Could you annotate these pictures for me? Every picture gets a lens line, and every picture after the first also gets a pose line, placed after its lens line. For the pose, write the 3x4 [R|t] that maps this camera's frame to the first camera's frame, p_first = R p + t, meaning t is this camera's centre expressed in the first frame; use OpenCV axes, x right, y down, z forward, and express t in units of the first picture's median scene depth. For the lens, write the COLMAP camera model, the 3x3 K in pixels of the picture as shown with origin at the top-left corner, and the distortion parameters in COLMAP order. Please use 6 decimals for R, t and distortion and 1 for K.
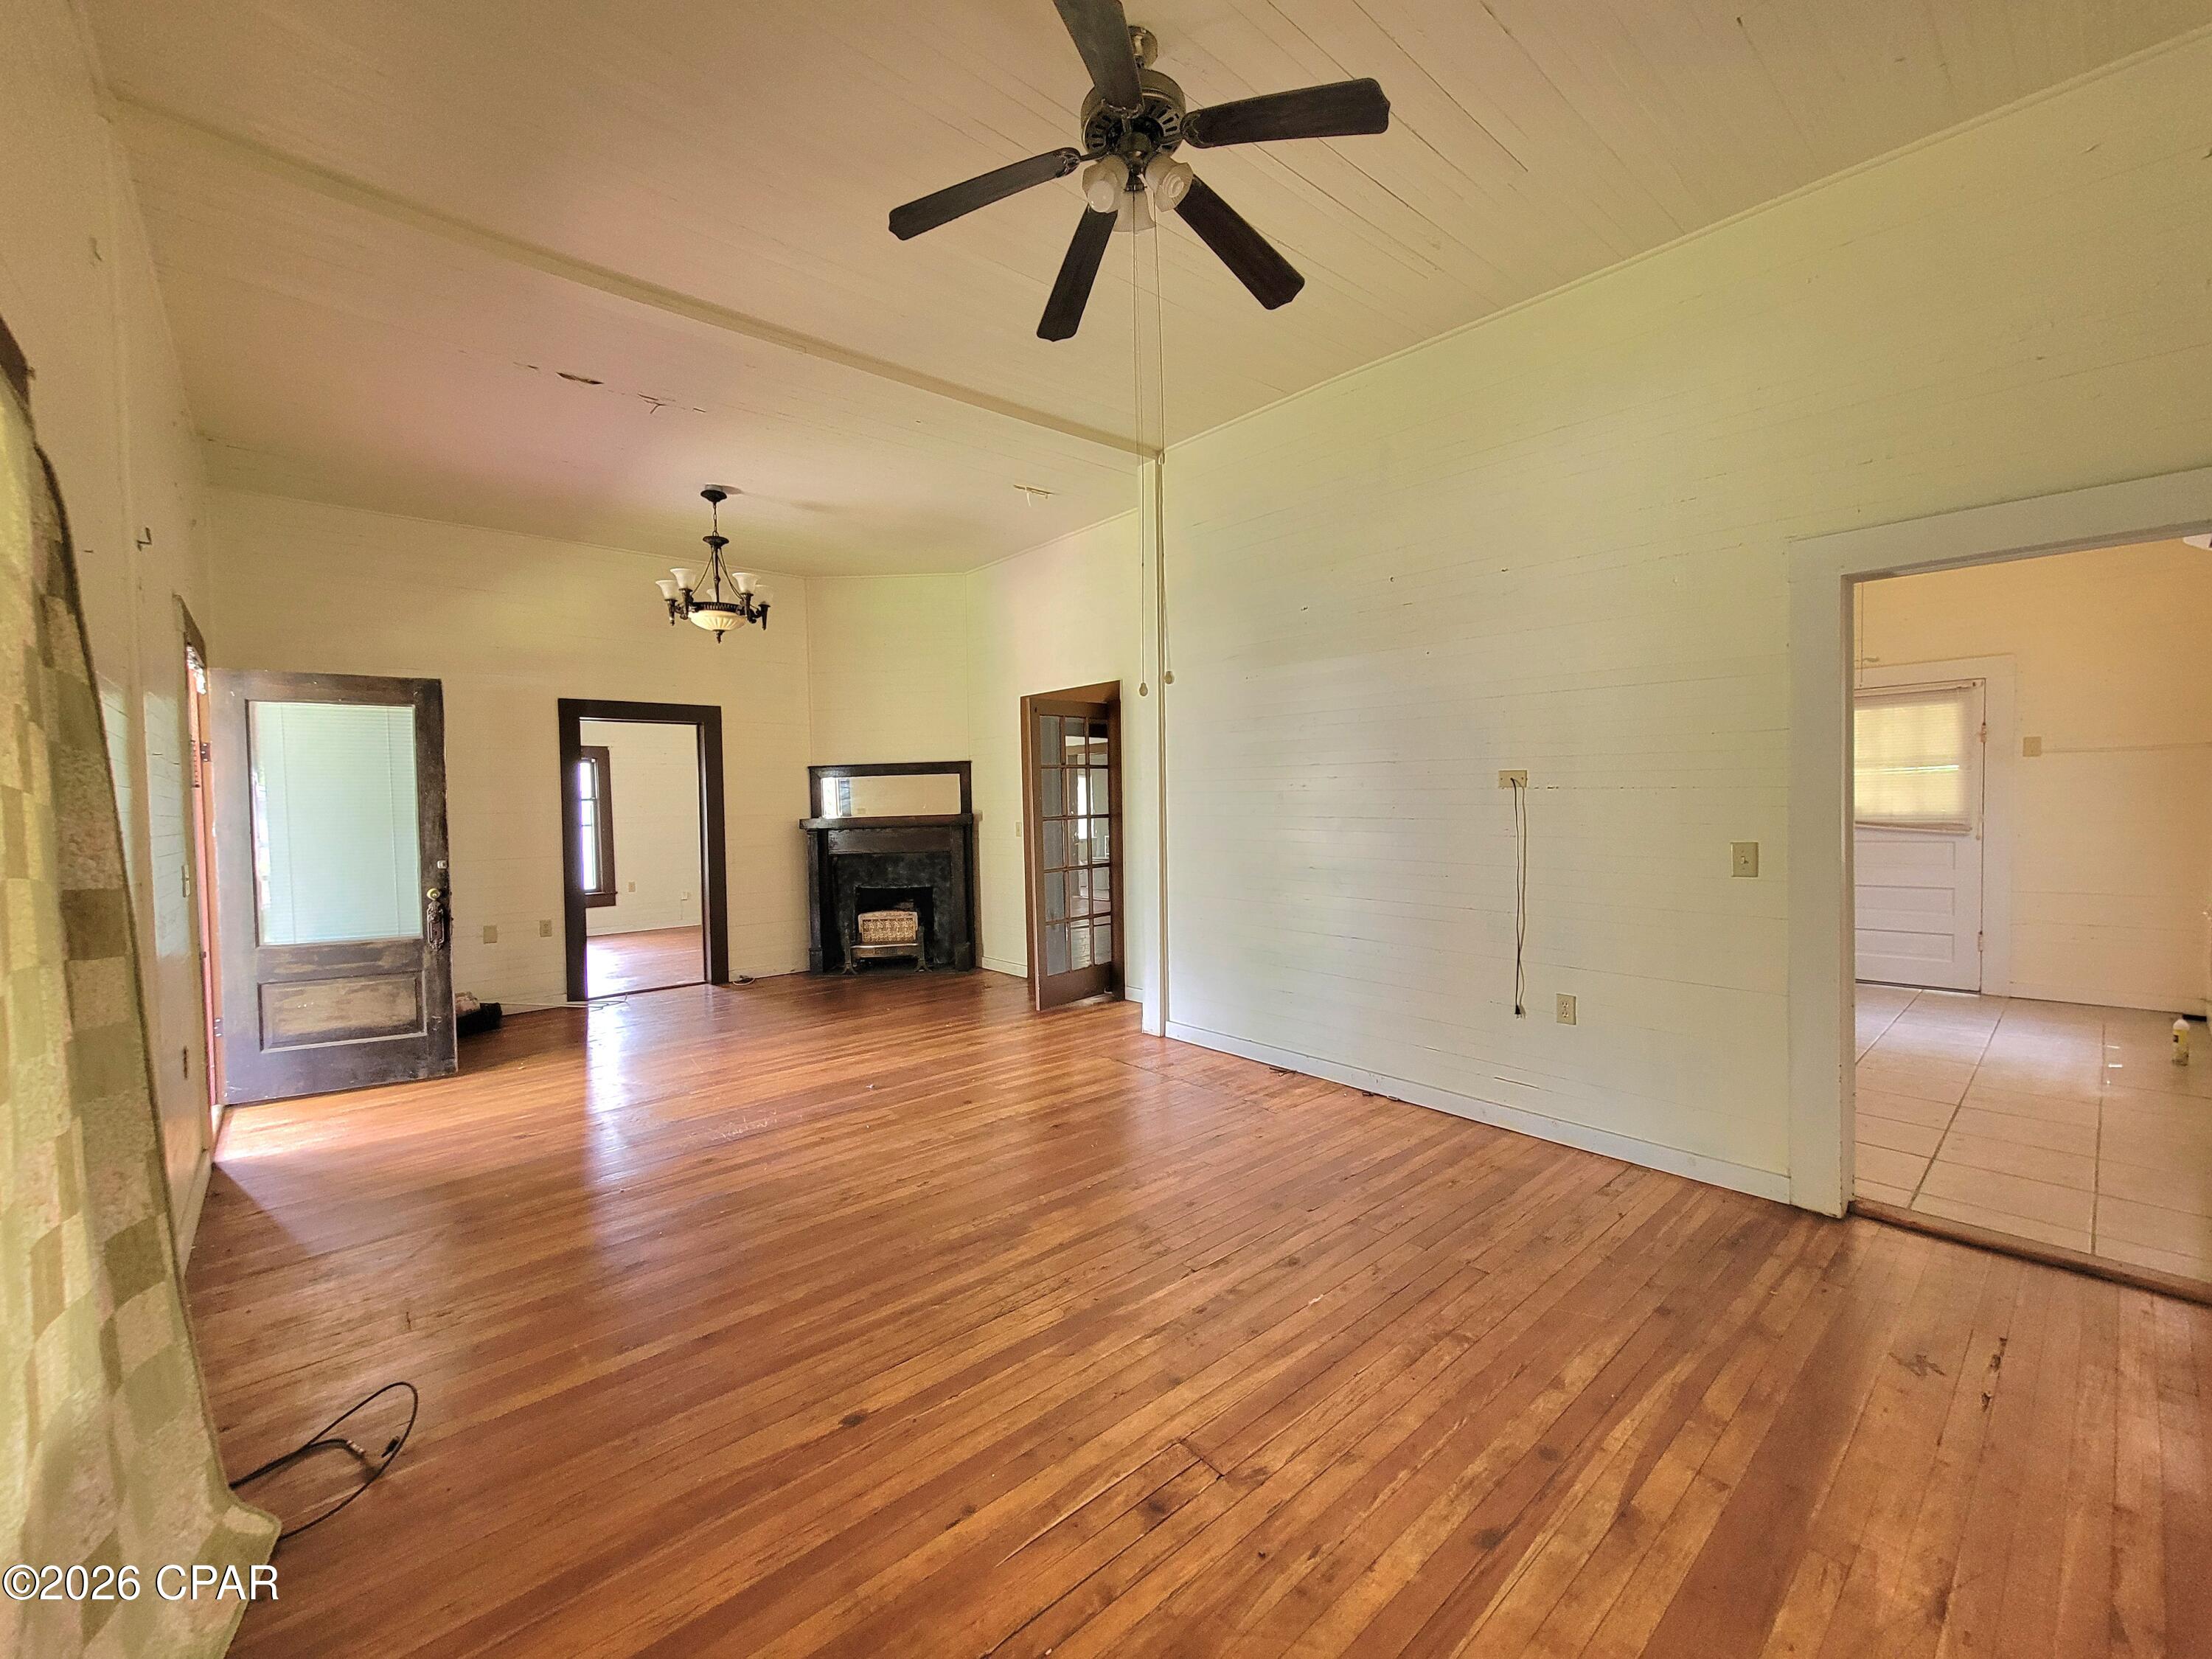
lens RADIAL K [[911.9, 0, 1095.8], [0, 911.9, 835.7], [0, 0, 1]] dist [0.010585, 0.000241]
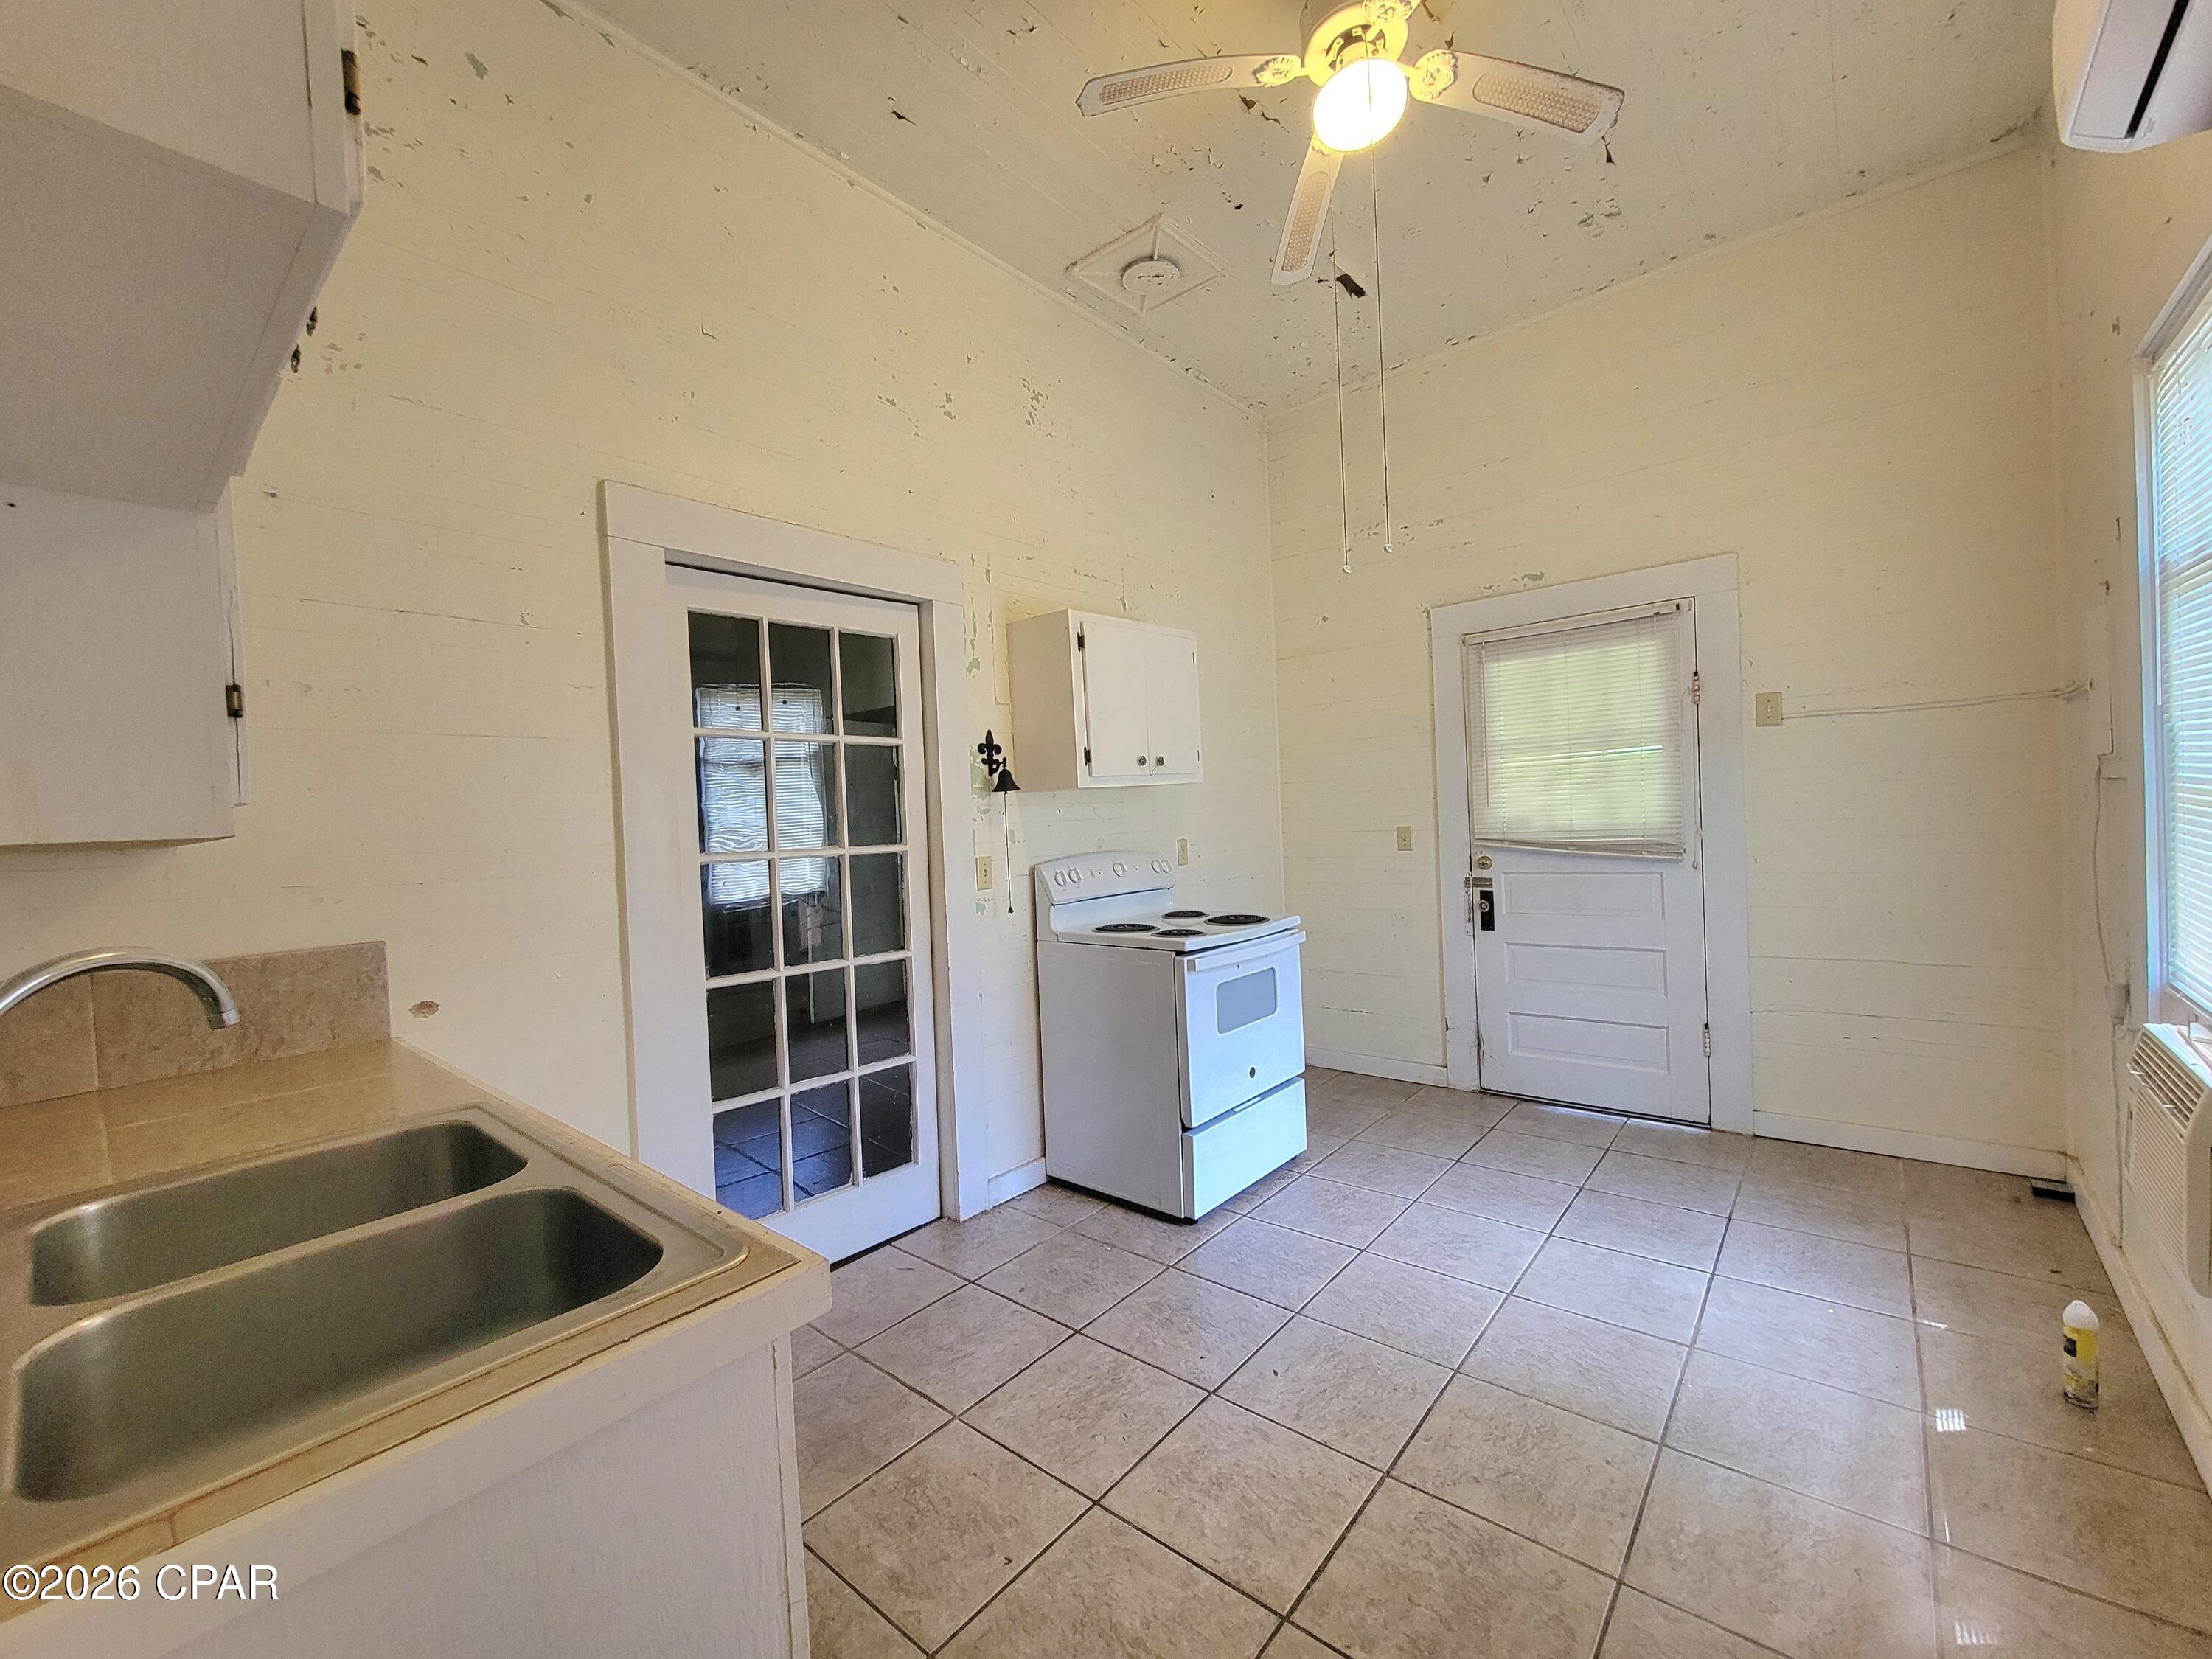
lens RADIAL K [[911.9, 0, 1095.8], [0, 911.9, 835.7], [0, 0, 1]] dist [0.010585, 0.000241]
pose [[0.989052, -0.026177, 0.145226, 0.490566], [0.028331, 0.999517, -0.012785, -0.020715], [-0.144821, 0.016760, 0.989316, 0.471658]]
